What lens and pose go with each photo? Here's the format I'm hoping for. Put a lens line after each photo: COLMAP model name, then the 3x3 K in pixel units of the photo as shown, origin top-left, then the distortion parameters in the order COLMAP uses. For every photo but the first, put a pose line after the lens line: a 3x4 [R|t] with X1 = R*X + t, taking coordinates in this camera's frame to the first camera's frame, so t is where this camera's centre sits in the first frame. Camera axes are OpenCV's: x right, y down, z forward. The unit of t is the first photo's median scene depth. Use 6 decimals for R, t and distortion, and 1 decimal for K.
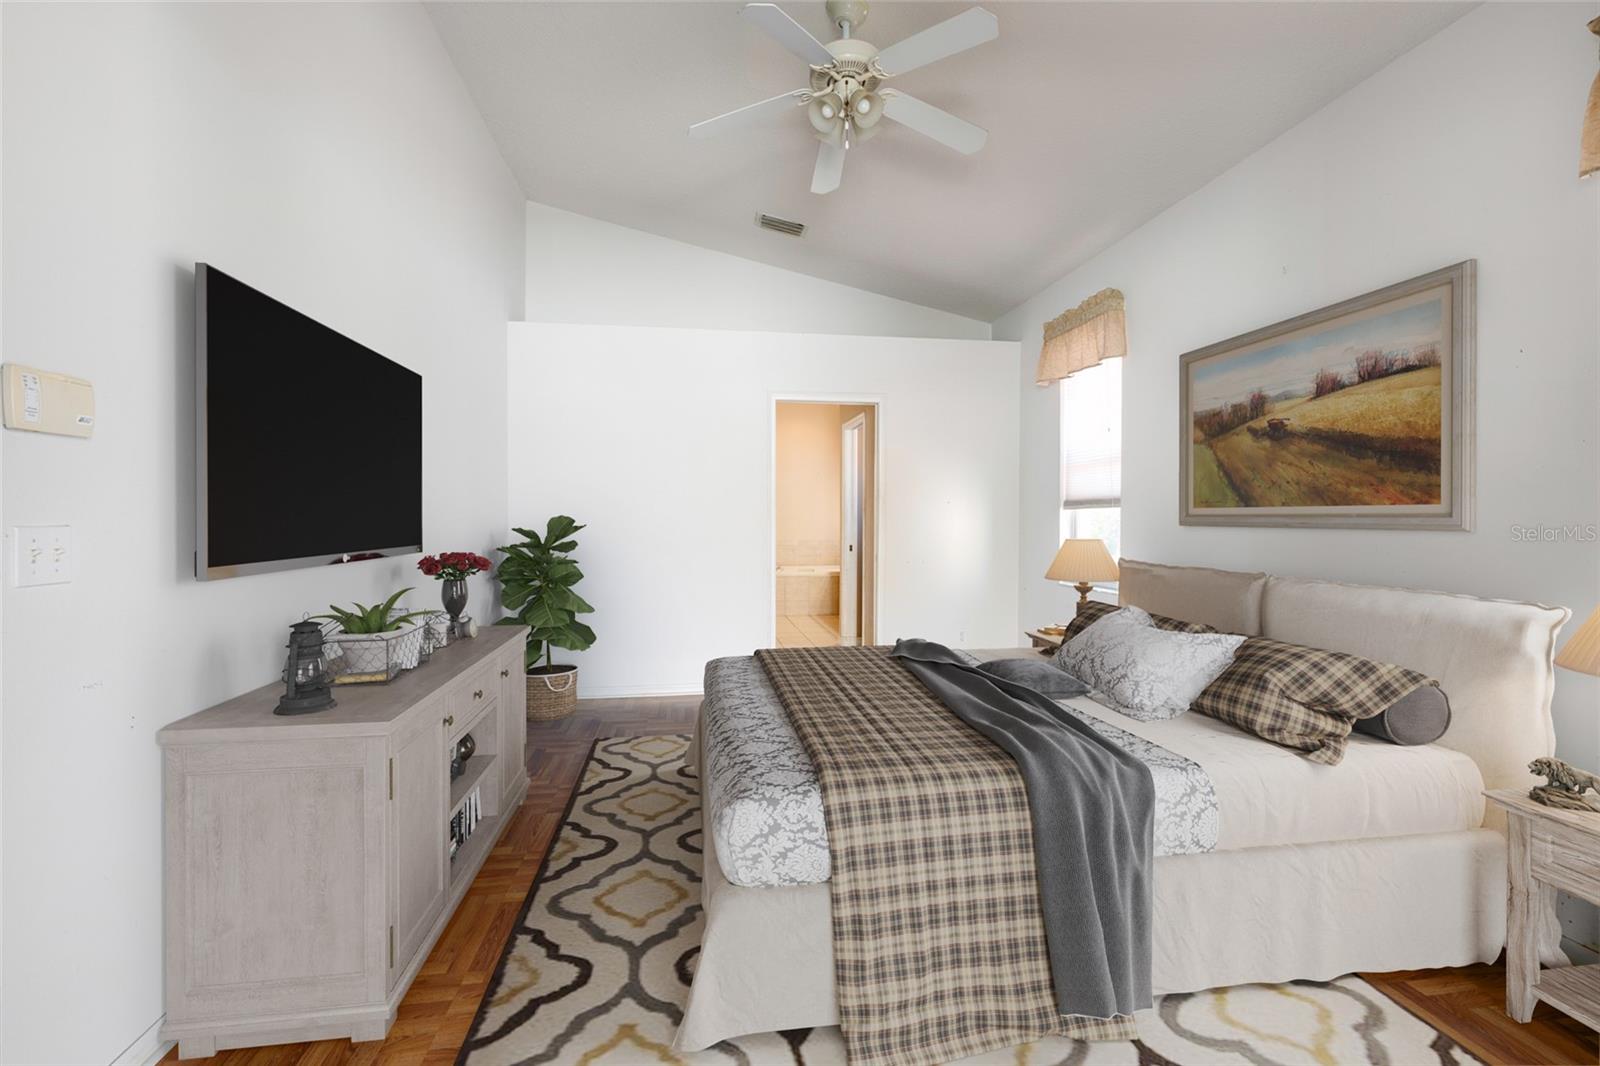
lens RADIAL K [[703.9, 0, 805.7], [0, 703.9, 516.5], [0, 0, 1]] dist [-0.001245, -0.000477]
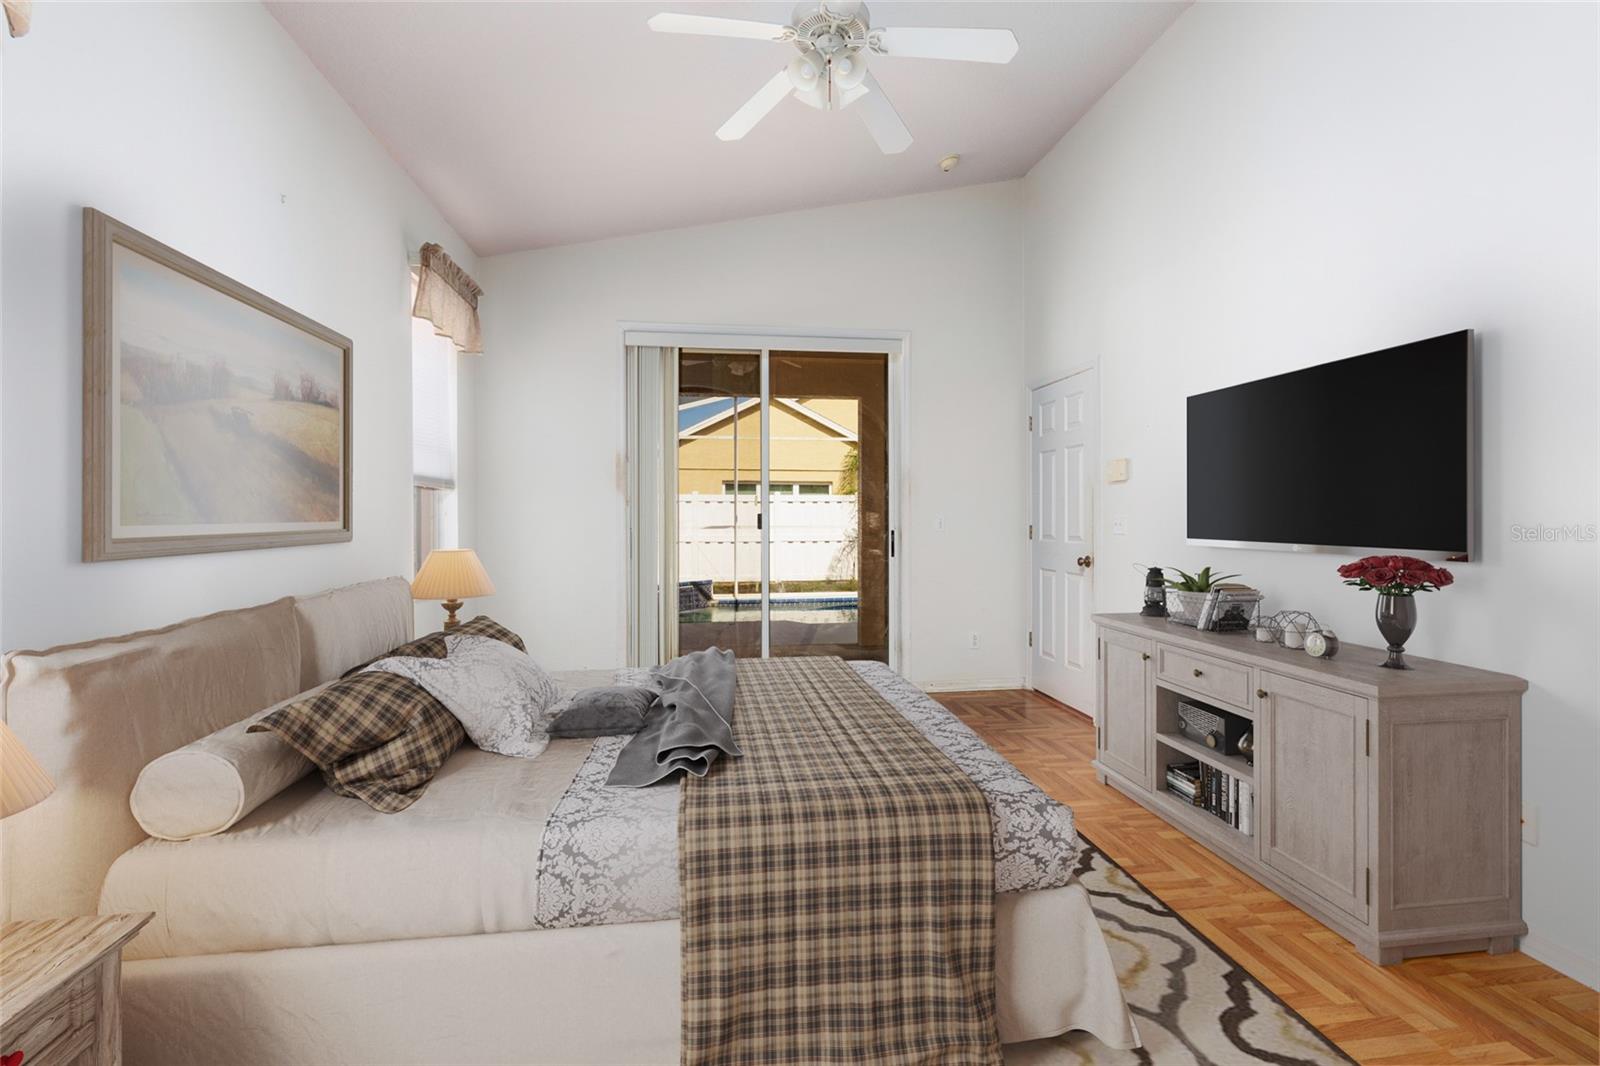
lens RADIAL K [[738.1, 0, 799.2], [0, 738.1, 516.1], [0, 0, 1]] dist [-0.000194, -0.000024]
pose [[-0.999803, 0.009637, 0.017368, 0.054518], [0.009687, 0.999949, 0.002816, -0.018480], [-0.017340, 0.002983, -0.999845, 1.711887]]
